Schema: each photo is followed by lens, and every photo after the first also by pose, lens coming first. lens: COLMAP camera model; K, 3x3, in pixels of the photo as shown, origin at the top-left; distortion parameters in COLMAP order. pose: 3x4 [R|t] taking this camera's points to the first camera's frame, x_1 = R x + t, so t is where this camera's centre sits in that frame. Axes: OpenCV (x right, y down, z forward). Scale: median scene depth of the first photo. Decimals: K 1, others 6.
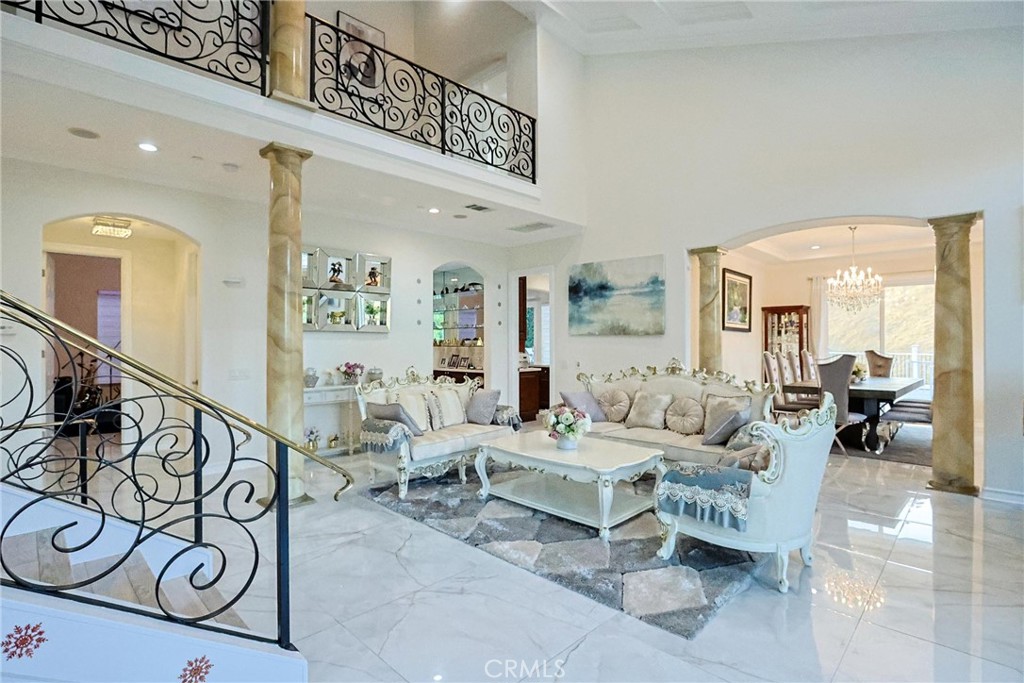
lens RADIAL K [[498.1, 0, 507.1], [0, 498.1, 338.7], [0, 0, 1]] dist [-0.053453, 0.020402]
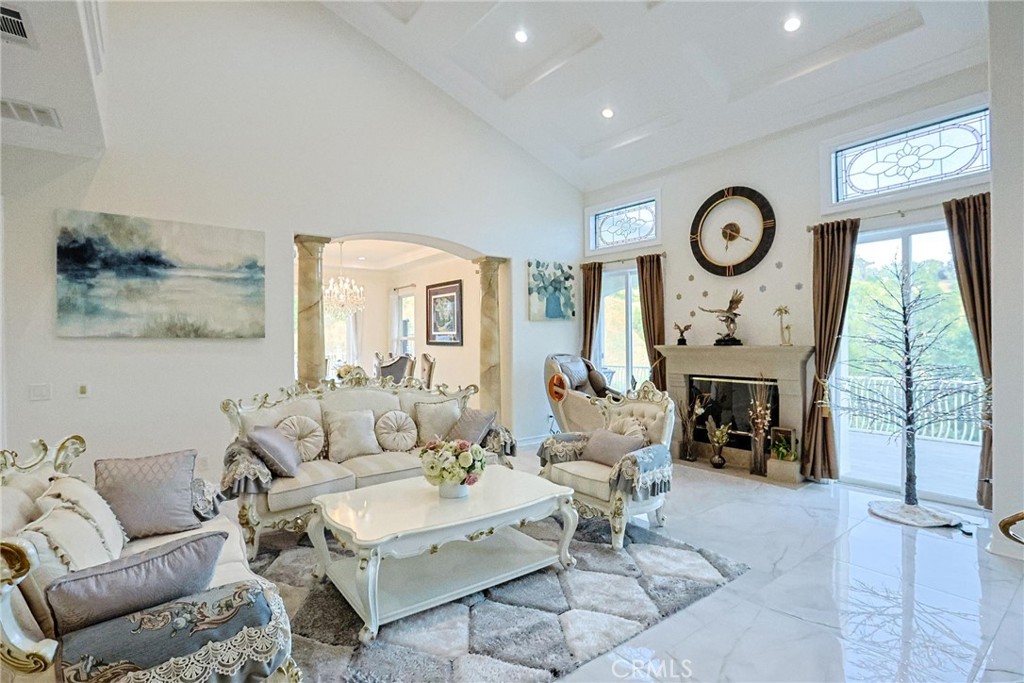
lens RADIAL K [[488.5, 0, 512.9], [0, 488.5, 335.4], [0, 0, 1]] dist [-0.063984, 0.028661]
pose [[0.136779, 0.010124, 0.990550, -0.327220], [0.001587, 0.999944, -0.010439, -0.003349], [-0.990600, 0.003000, 0.136755, 0.470572]]
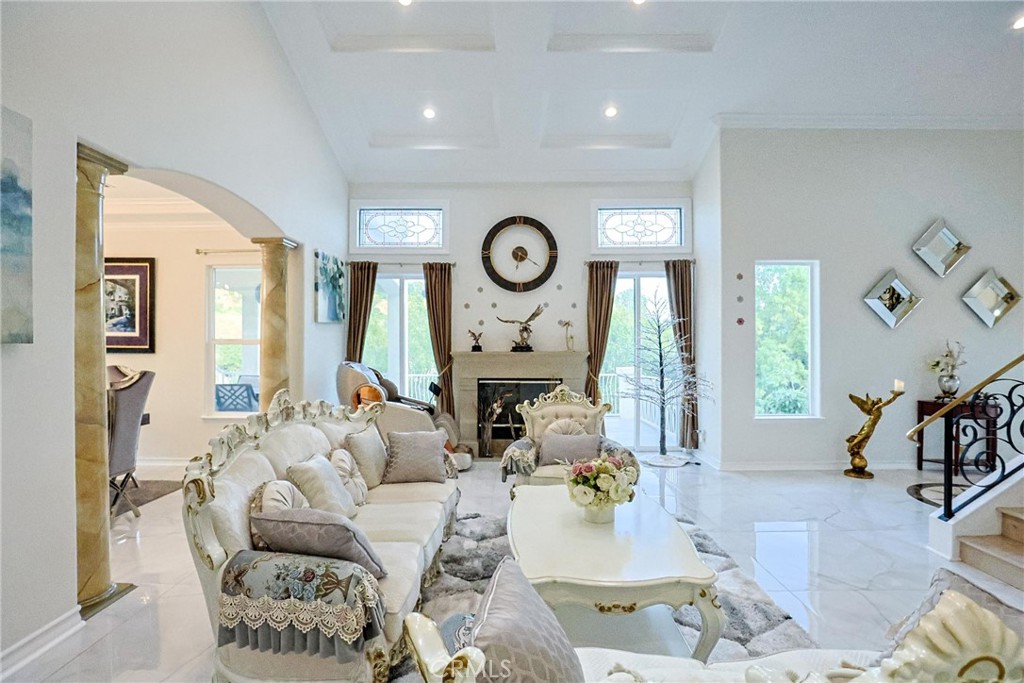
lens RADIAL K [[488.5, 0, 512.9], [0, 488.5, 335.4], [0, 0, 1]] dist [-0.063984, 0.028661]
pose [[-0.692785, 0.011984, 0.721045, -0.160114], [-0.002749, 0.999811, -0.019259, -0.007150], [-0.721139, -0.015325, -0.692621, 0.879525]]
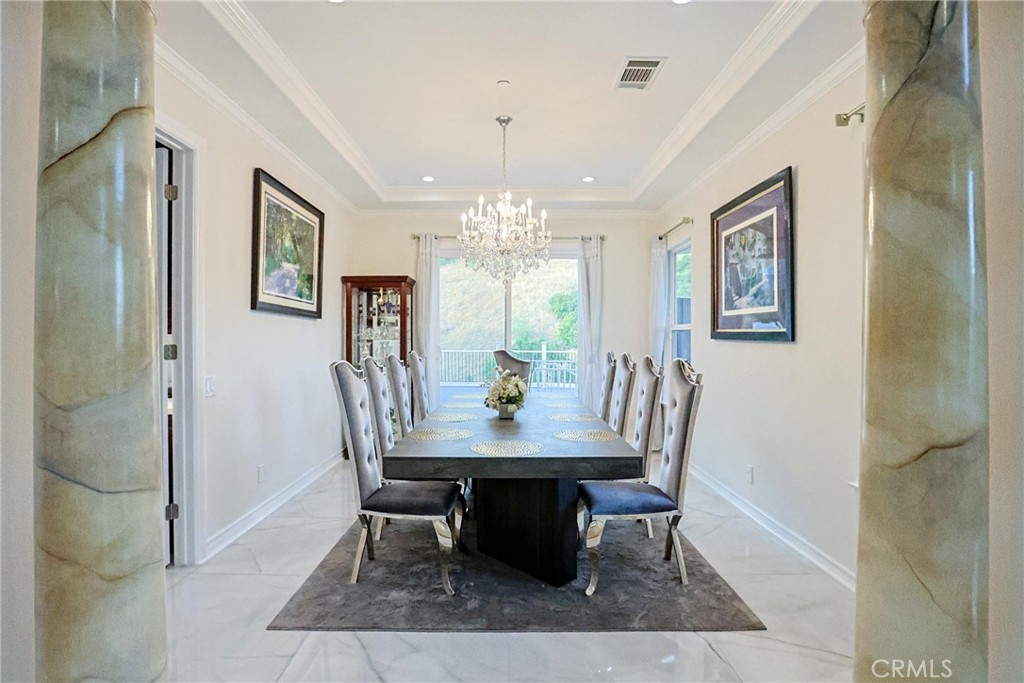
lens RADIAL K [[502.6, 0, 508.6], [0, 502.6, 336.4], [0, 0, 1]] dist [-0.058044, 0.024150]
pose [[0.709052, 0.004103, 0.705144, 0.338214], [-0.005882, 0.999983, 0.000096, 0.006319], [-0.705132, -0.004216, 0.709064, 0.619815]]
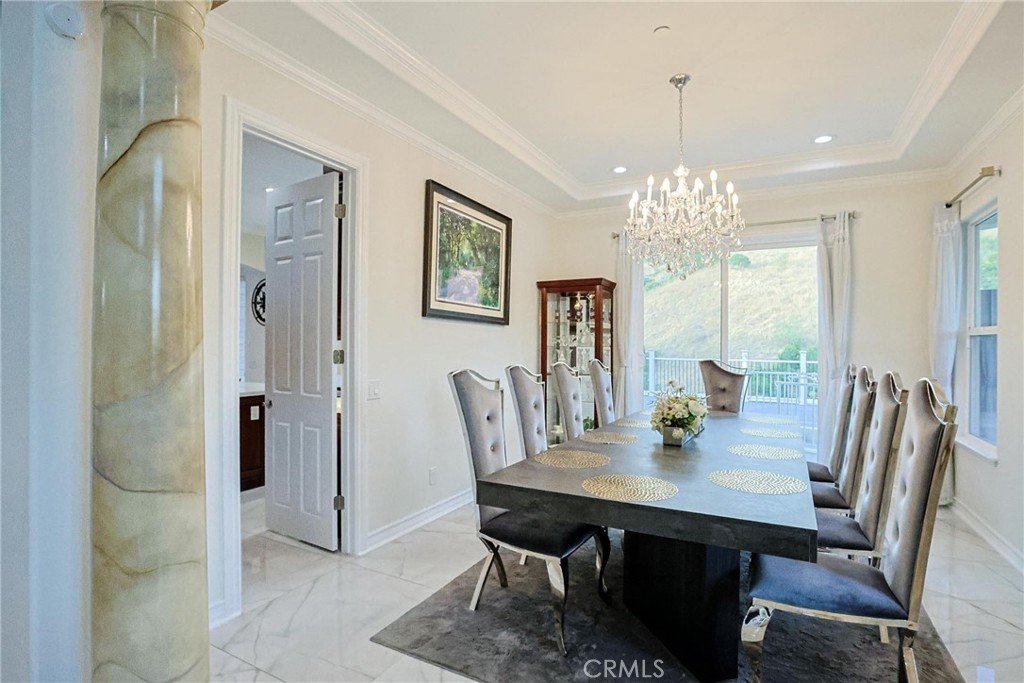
lens RADIAL K [[502.4, 0, 512.0], [0, 502.4, 341.5], [0, 0, 1]] dist [-0.058880, 0.024570]
pose [[0.958548, 0.007863, 0.284822, 0.449457], [-0.008123, 0.999967, -0.000266, 0.006142], [-0.284814, -0.002059, 0.958580, 0.628518]]
